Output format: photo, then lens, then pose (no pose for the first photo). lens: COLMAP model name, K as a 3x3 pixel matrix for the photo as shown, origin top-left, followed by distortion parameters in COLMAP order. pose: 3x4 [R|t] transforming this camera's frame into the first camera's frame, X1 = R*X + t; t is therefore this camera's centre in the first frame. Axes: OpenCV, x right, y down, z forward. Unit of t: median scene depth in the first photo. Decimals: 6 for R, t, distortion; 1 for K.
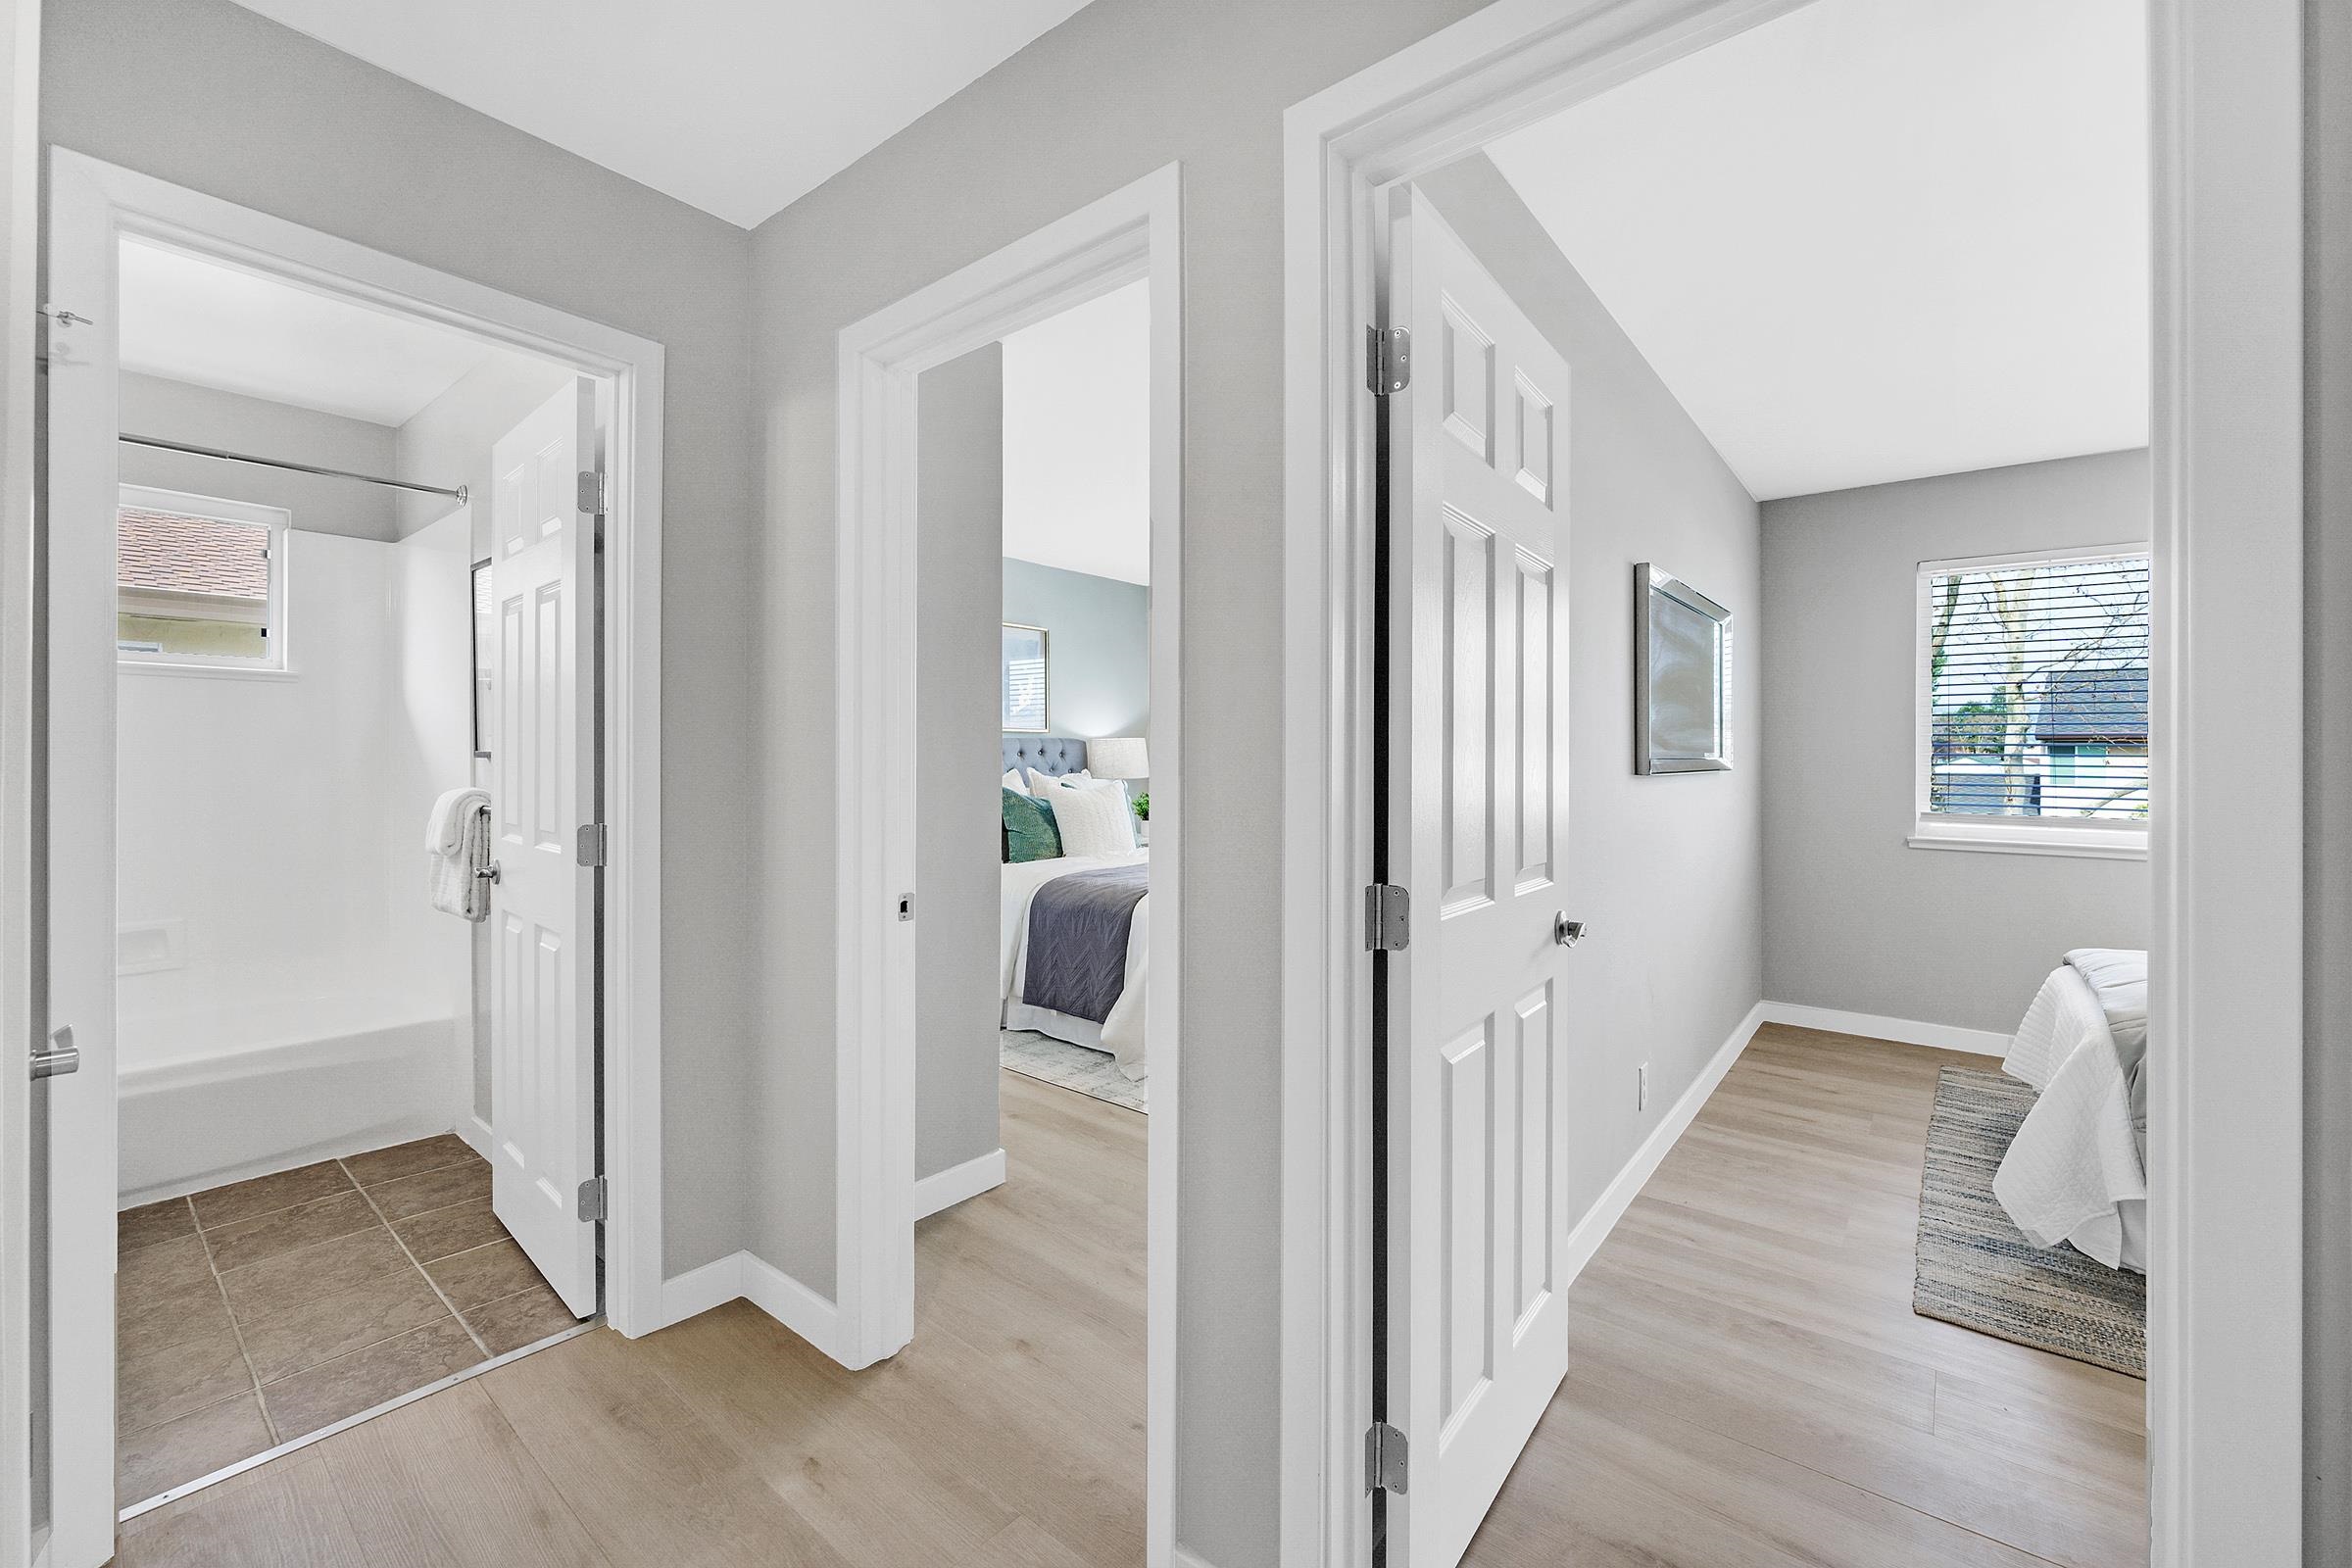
lens RADIAL K [[944.6, 0, 1184.3], [0, 944.6, 772.1], [0, 0, 1]] dist [-0.002003, -0.000976]
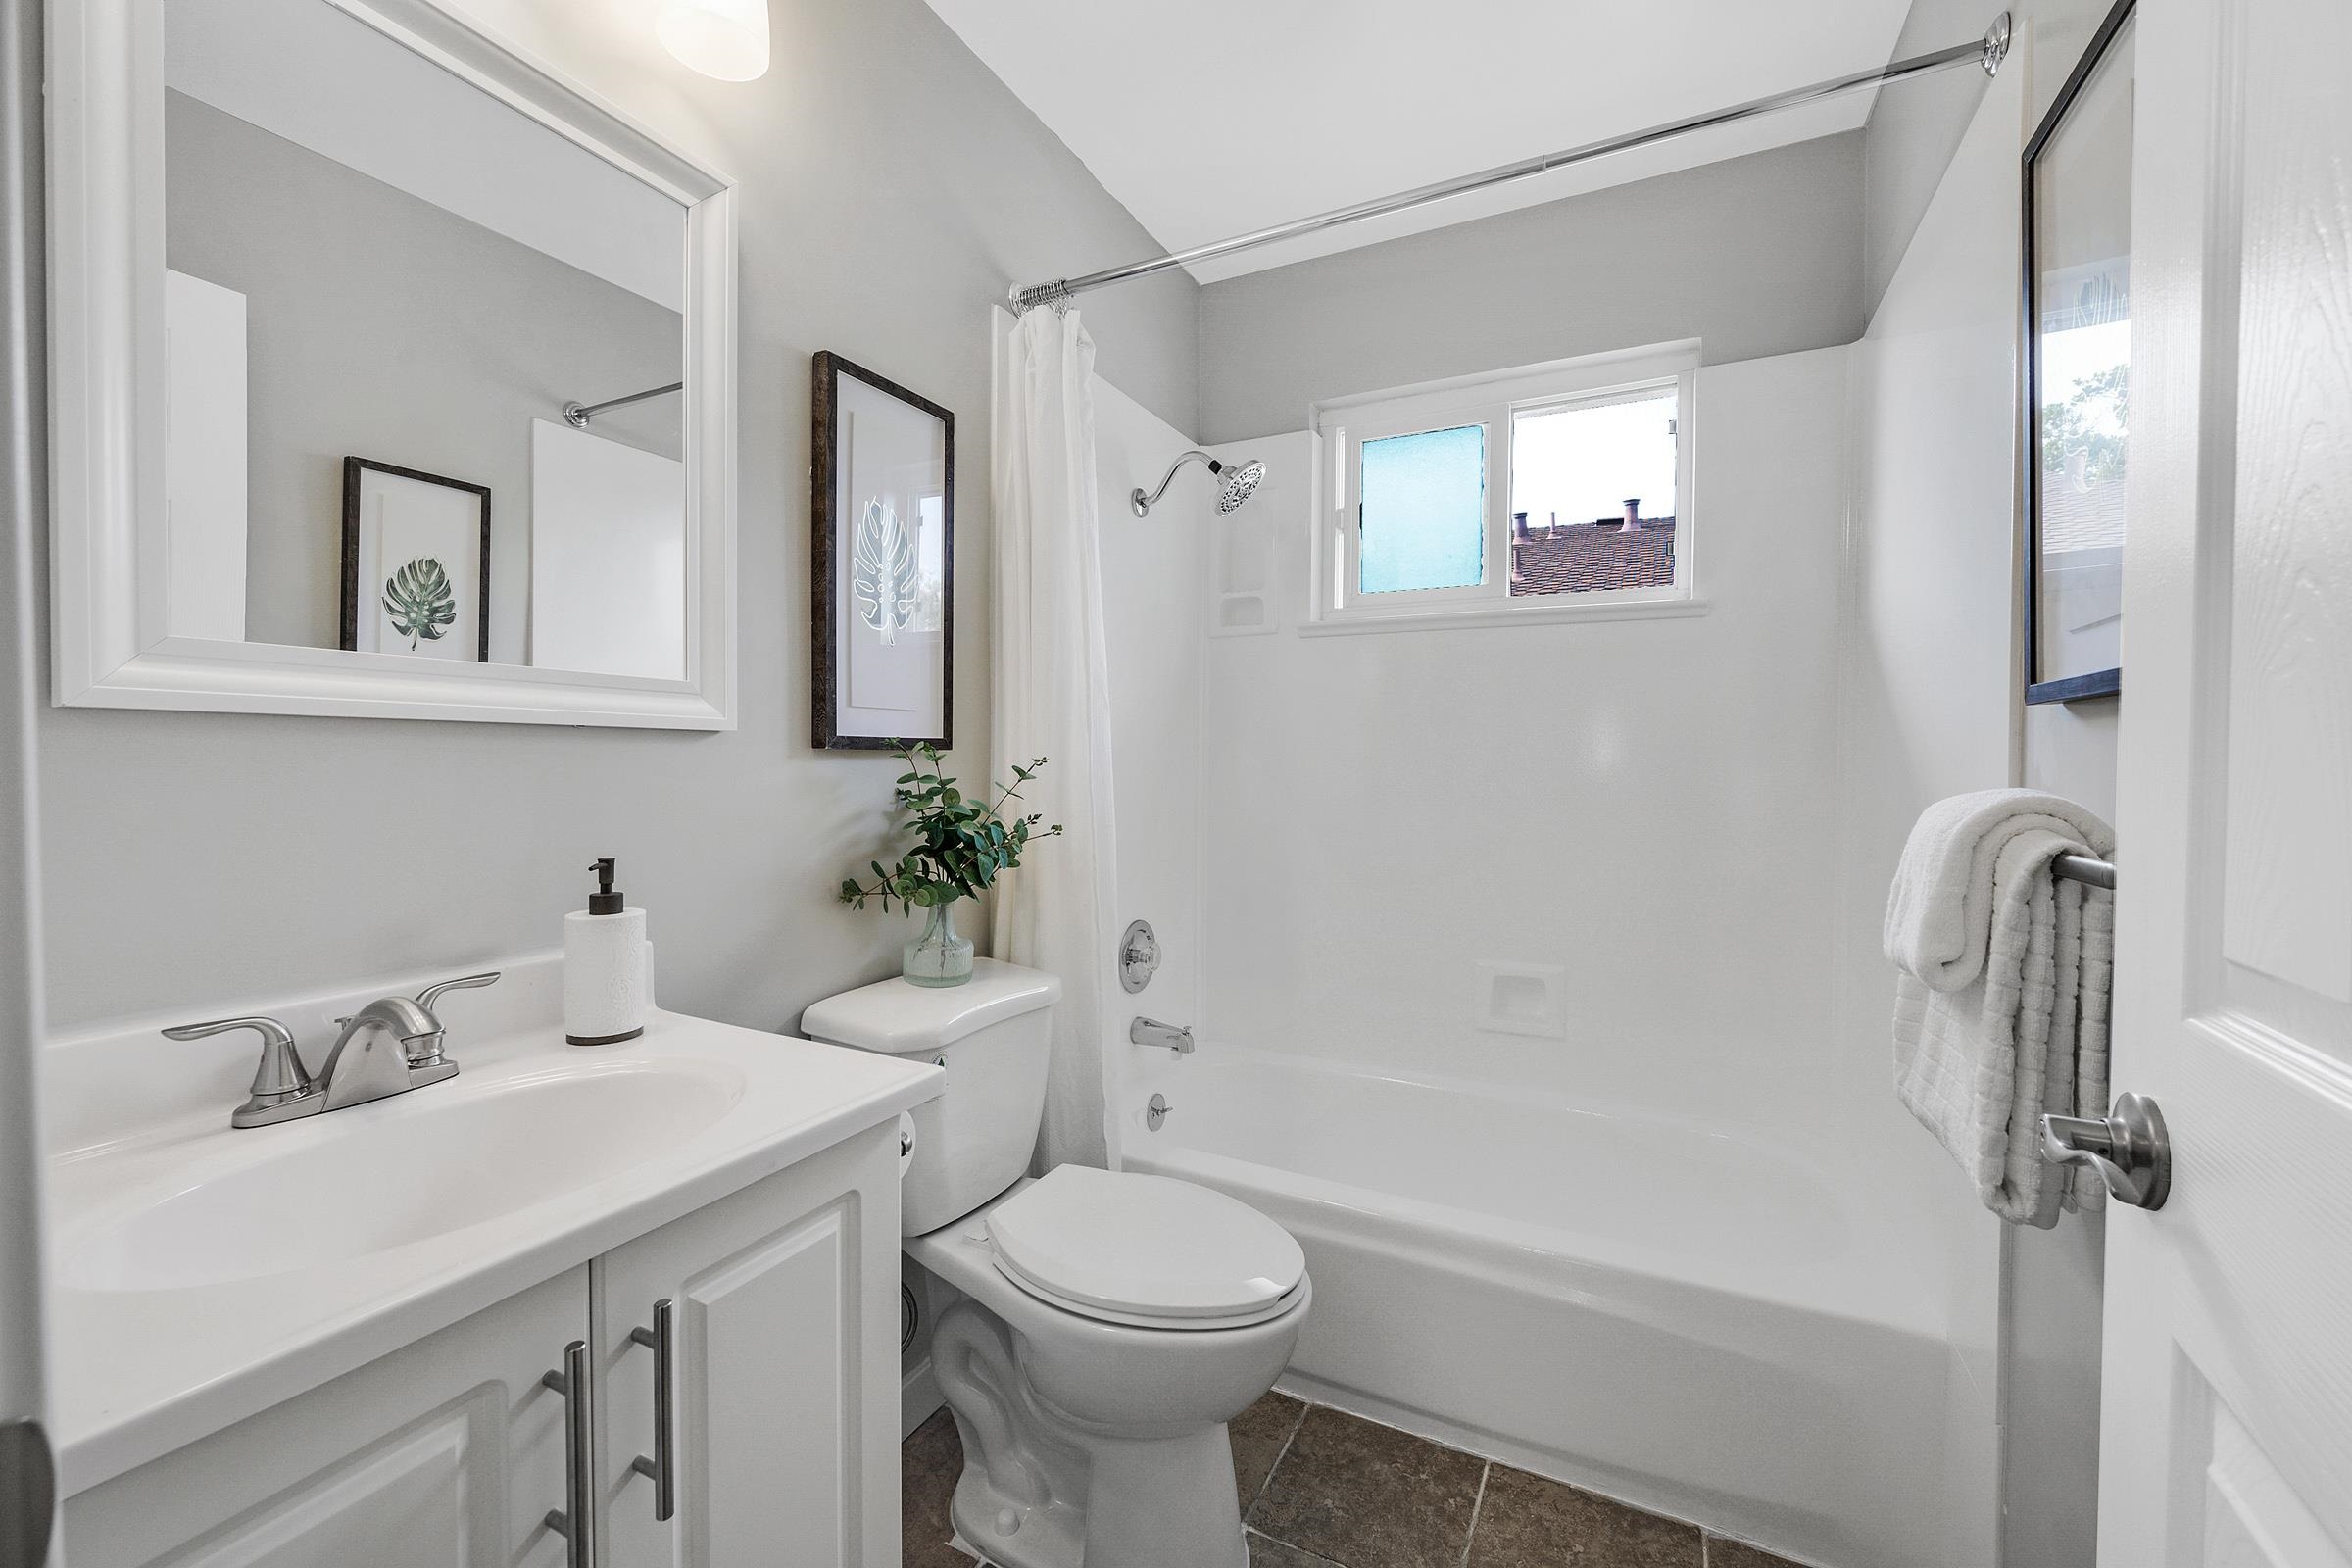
lens RADIAL K [[944.6, 0, 1177.0], [0, 944.6, 784.1], [0, 0, 1]] dist [-0.002003, -0.000976]
pose [[0.211817, 0.013477, -0.977216, -0.515163], [-0.010801, 0.999876, 0.011448, 0.014961], [0.977250, 0.008130, 0.211936, 0.667050]]
